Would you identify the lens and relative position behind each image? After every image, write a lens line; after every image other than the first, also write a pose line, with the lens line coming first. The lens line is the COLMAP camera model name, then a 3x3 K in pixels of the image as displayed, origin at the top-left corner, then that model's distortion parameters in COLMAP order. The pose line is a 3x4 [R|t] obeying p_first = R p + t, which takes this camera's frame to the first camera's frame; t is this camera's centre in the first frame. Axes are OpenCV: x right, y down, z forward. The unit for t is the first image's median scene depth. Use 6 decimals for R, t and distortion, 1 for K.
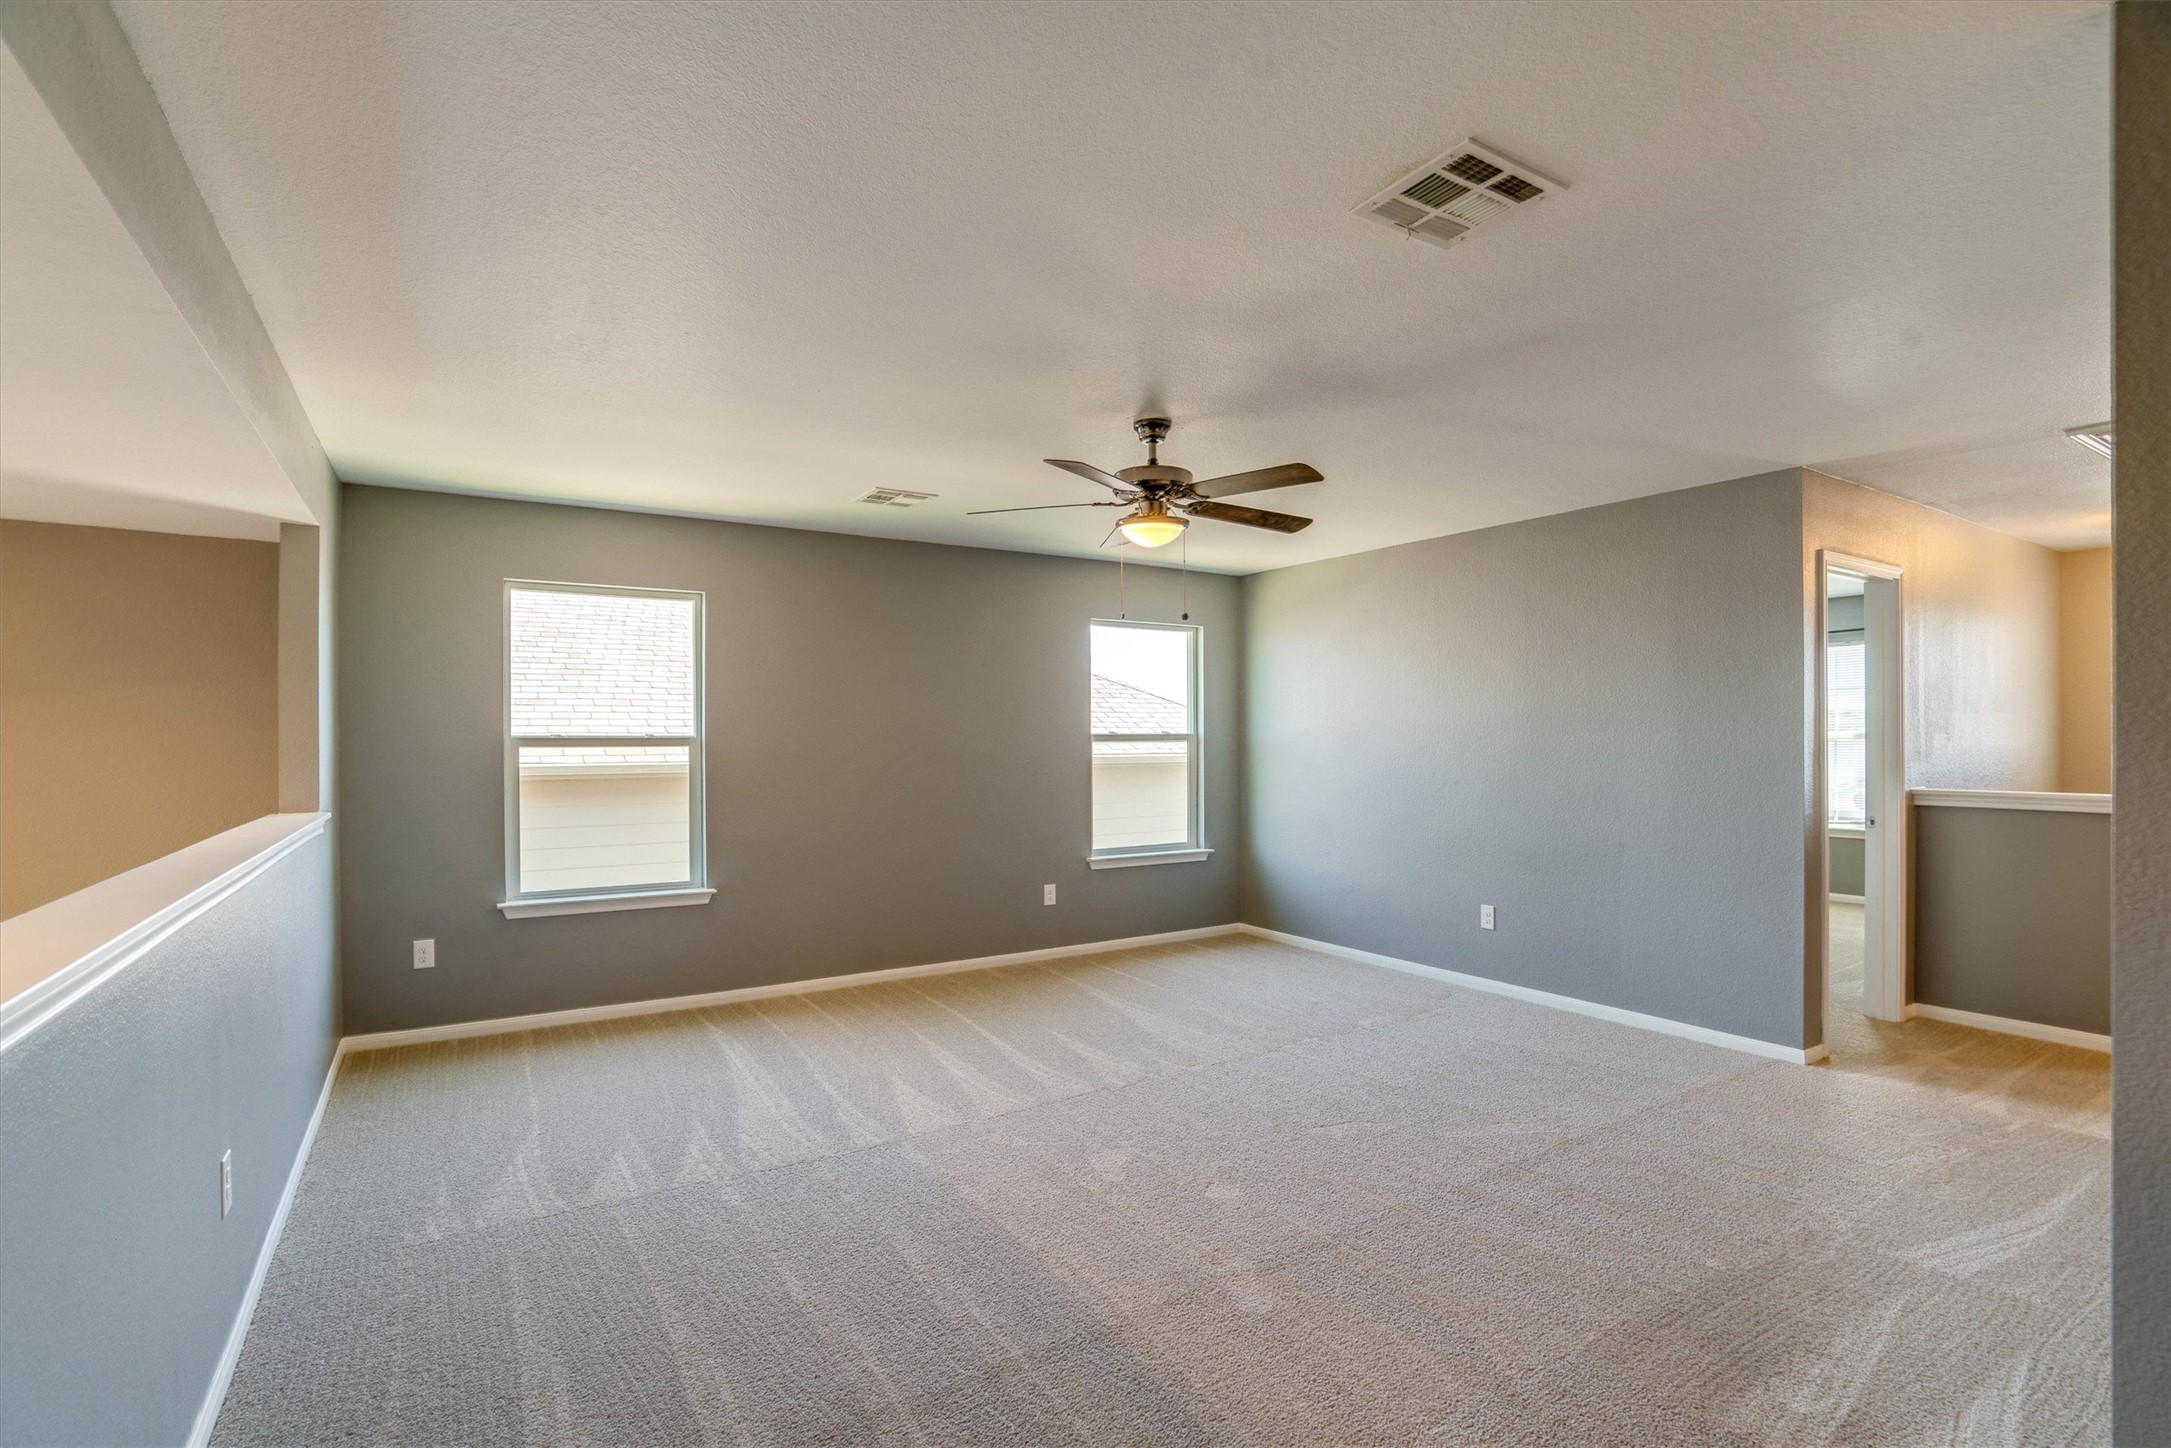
lens RADIAL K [[987.7, 0, 1088.8], [0, 987.7, 731.8], [0, 0, 1]] dist [-0.001954, -0.000190]
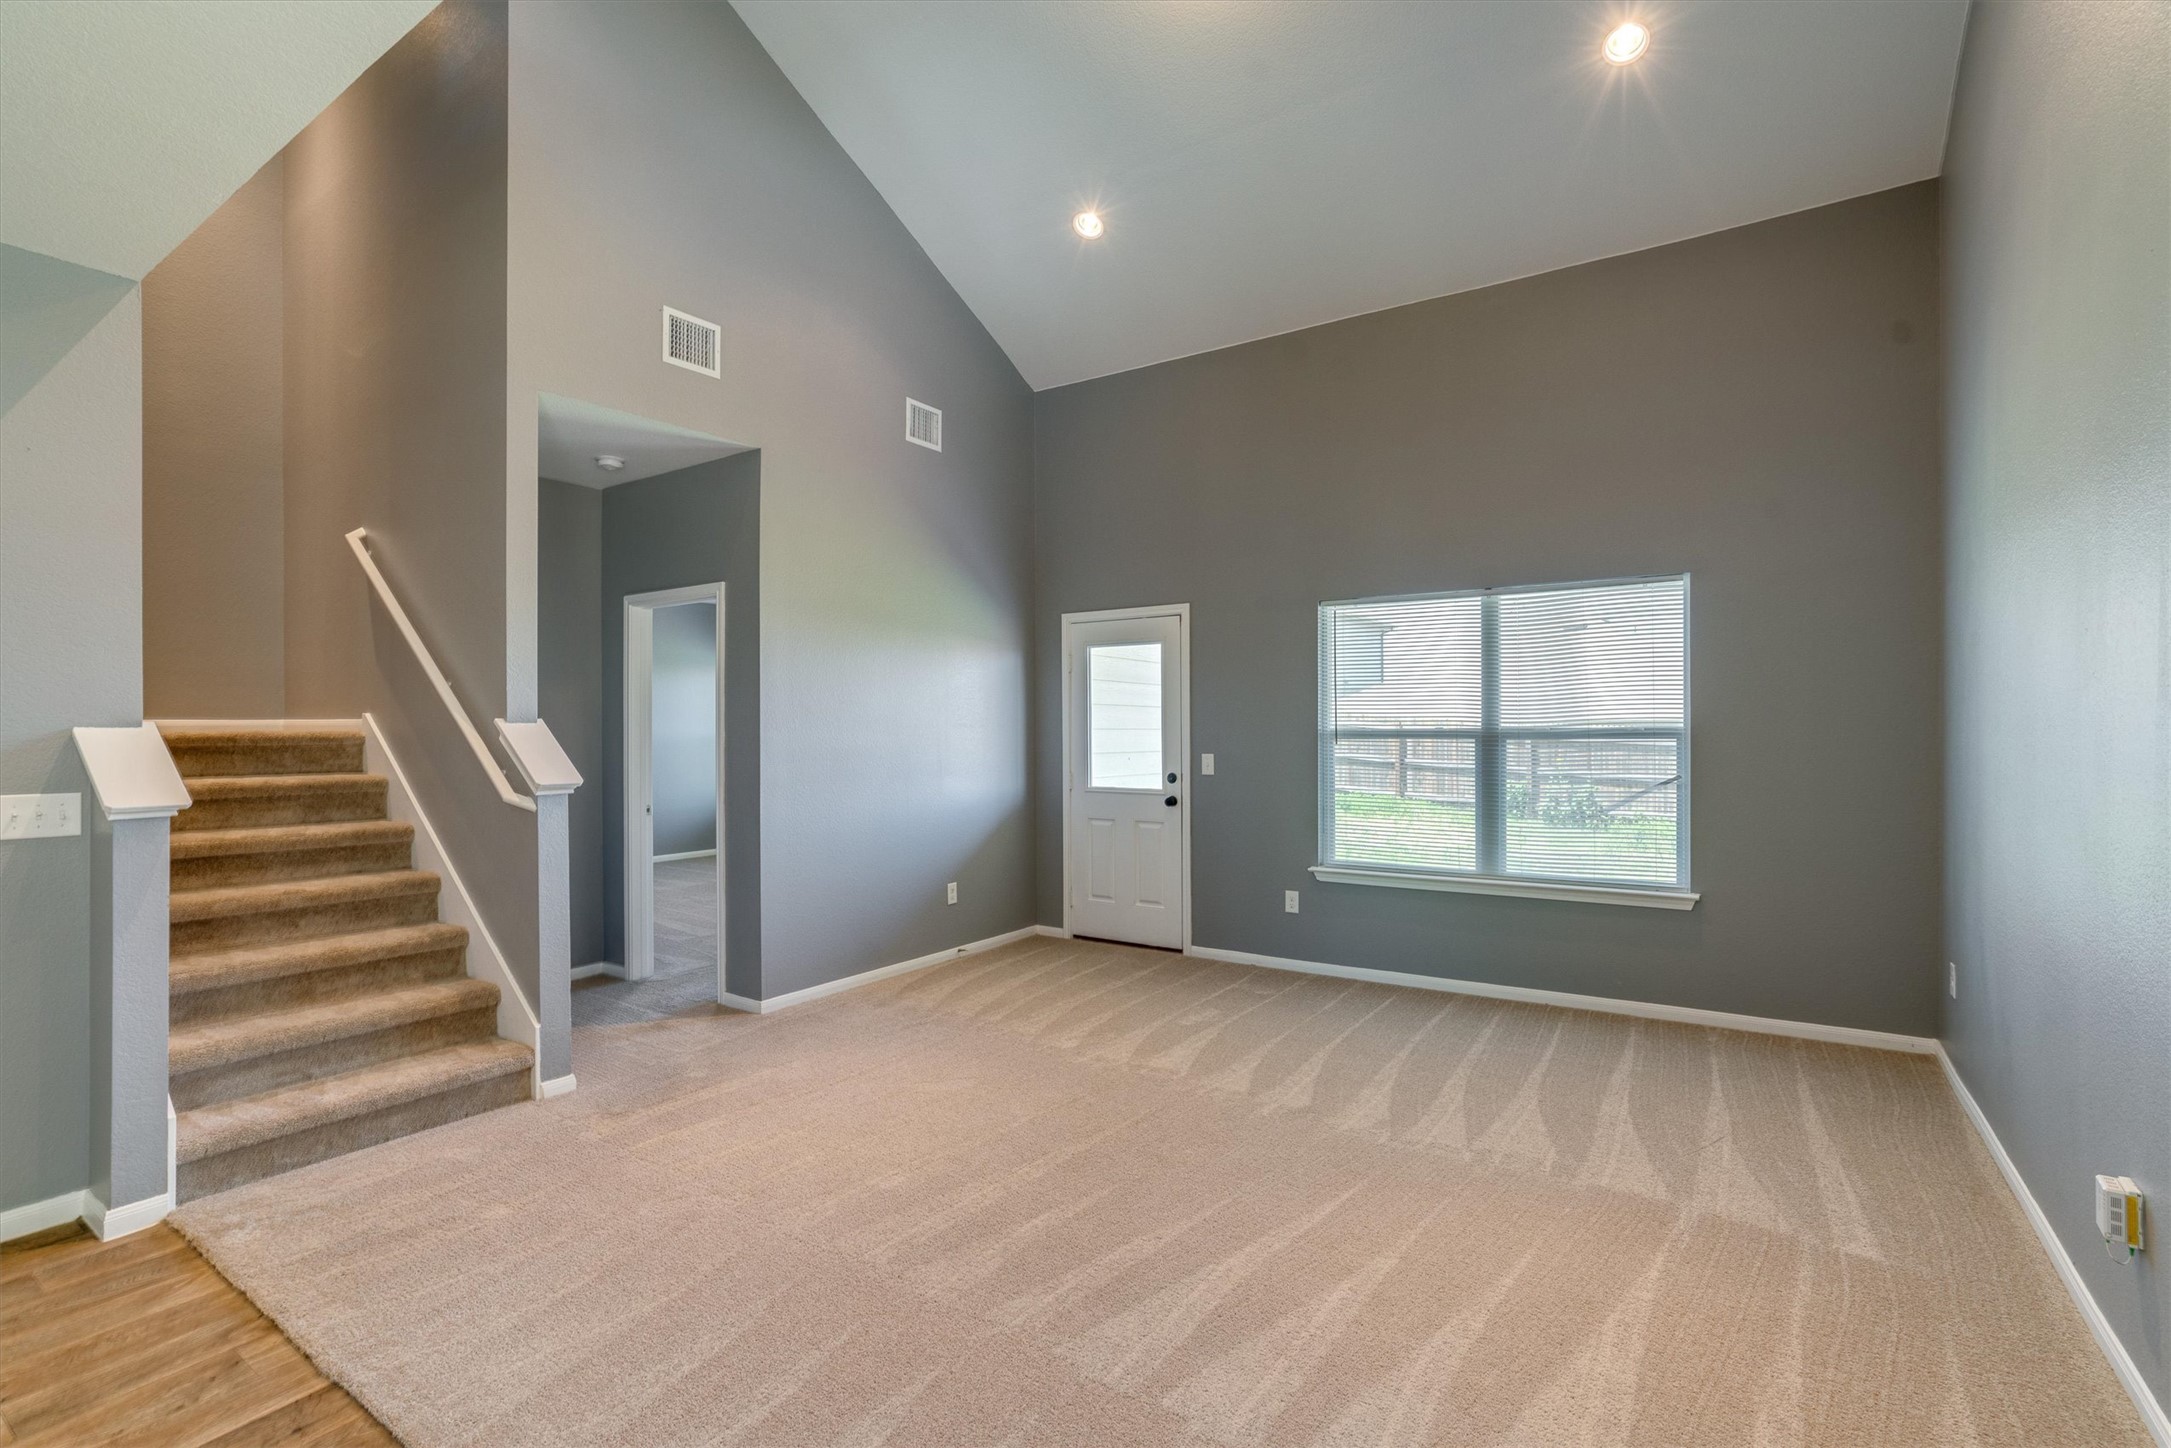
lens RADIAL K [[987.7, 0, 1092.9], [0, 987.7, 734.1], [0, 0, 1]] dist [-0.001954, -0.000190]
pose [[0.464859, -0.001252, -0.885384, 0.336481], [0.012814, 0.999904, 0.005314, -0.001027], [0.885292, -0.013816, 0.464830, 0.189378]]
